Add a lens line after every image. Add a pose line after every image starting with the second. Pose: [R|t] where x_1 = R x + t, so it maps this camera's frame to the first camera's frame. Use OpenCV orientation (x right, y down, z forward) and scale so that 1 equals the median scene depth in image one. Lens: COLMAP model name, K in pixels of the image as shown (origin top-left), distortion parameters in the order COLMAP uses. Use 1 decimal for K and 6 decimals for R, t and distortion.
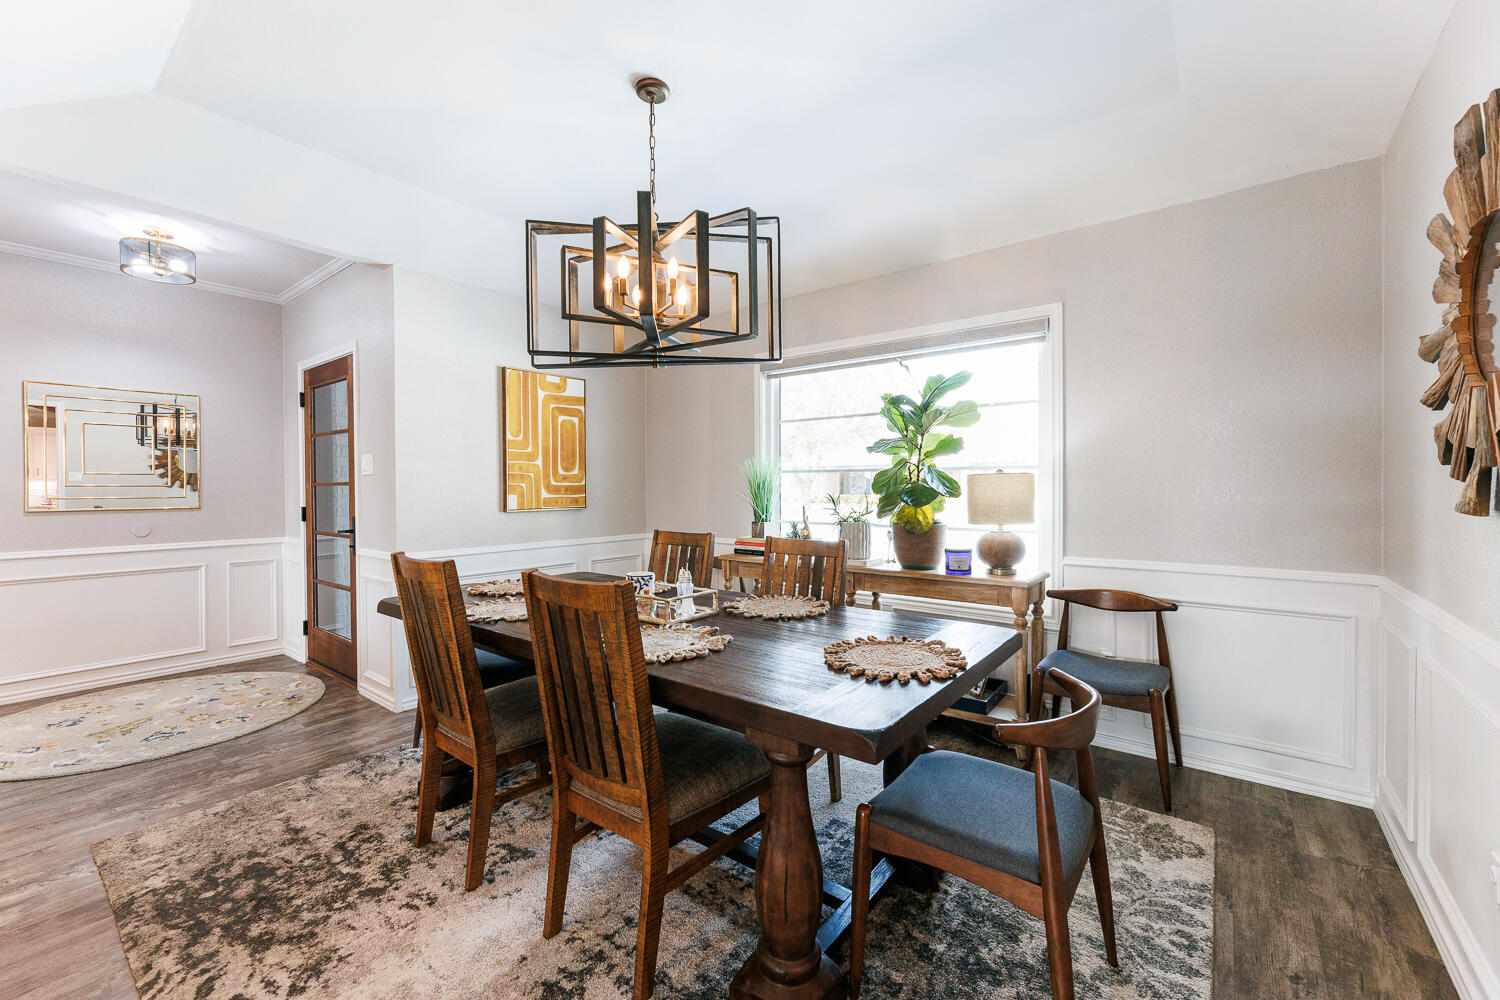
lens RADIAL K [[608.5, 0, 747.7], [0, 608.5, 505.5], [0, 0, 1]] dist [0.001939, -0.001011]
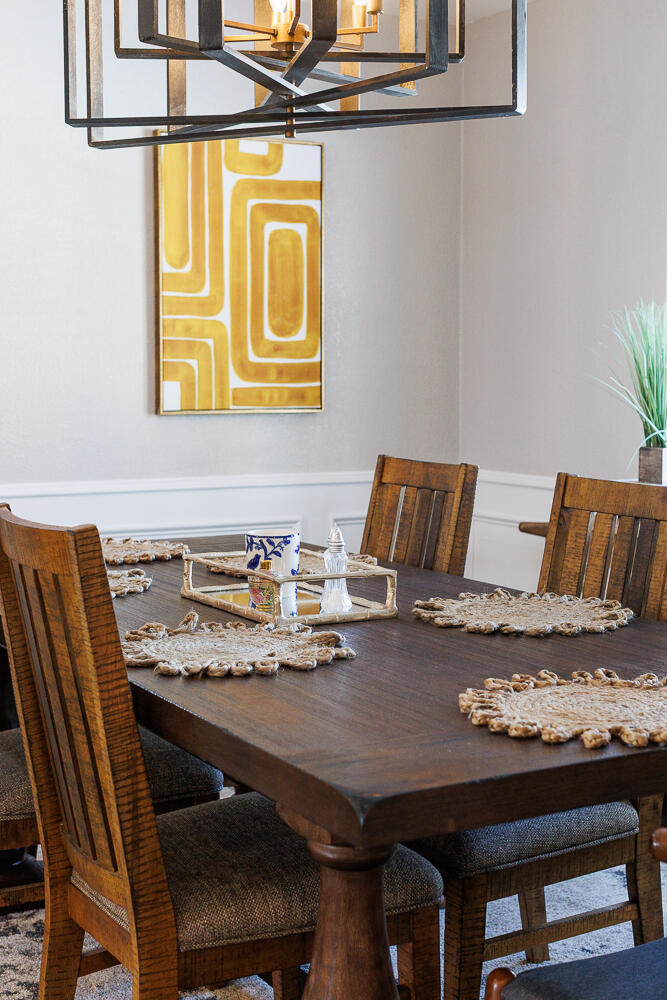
lens RADIAL K [[1455.2, 0, 333.9], [0, 1455.2, 494.4], [0, 0, 1]] dist [0.046056, 0.000000]
pose [[0.922683, 0.040028, -0.383476, 0.371265], [-0.018163, 0.998005, 0.060470, 0.001616], [0.385131, -0.048830, 0.921569, -0.148616]]
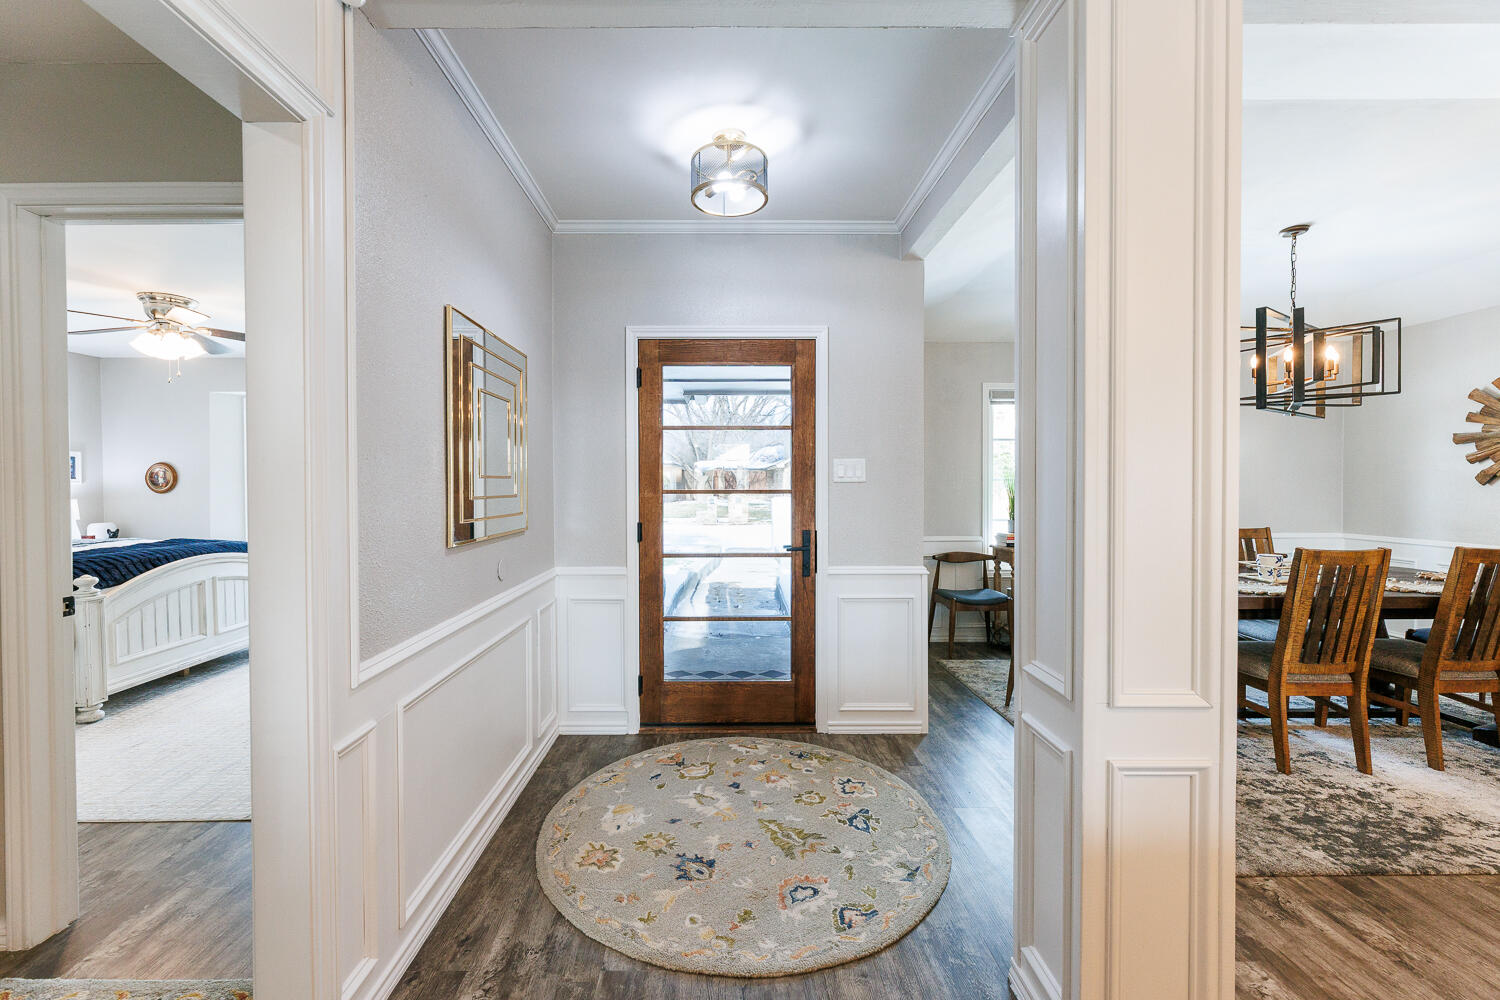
lens RADIAL K [[608.5, 0, 743.9], [0, 608.5, 500.0], [0, 0, 1]] dist [0.001939, -0.001011]
pose [[0.782355, -0.012802, 0.622702, -1.643980], [0.018901, 0.999816, -0.003191, -0.029671], [-0.622546, 0.014266, 0.782453, 0.511367]]
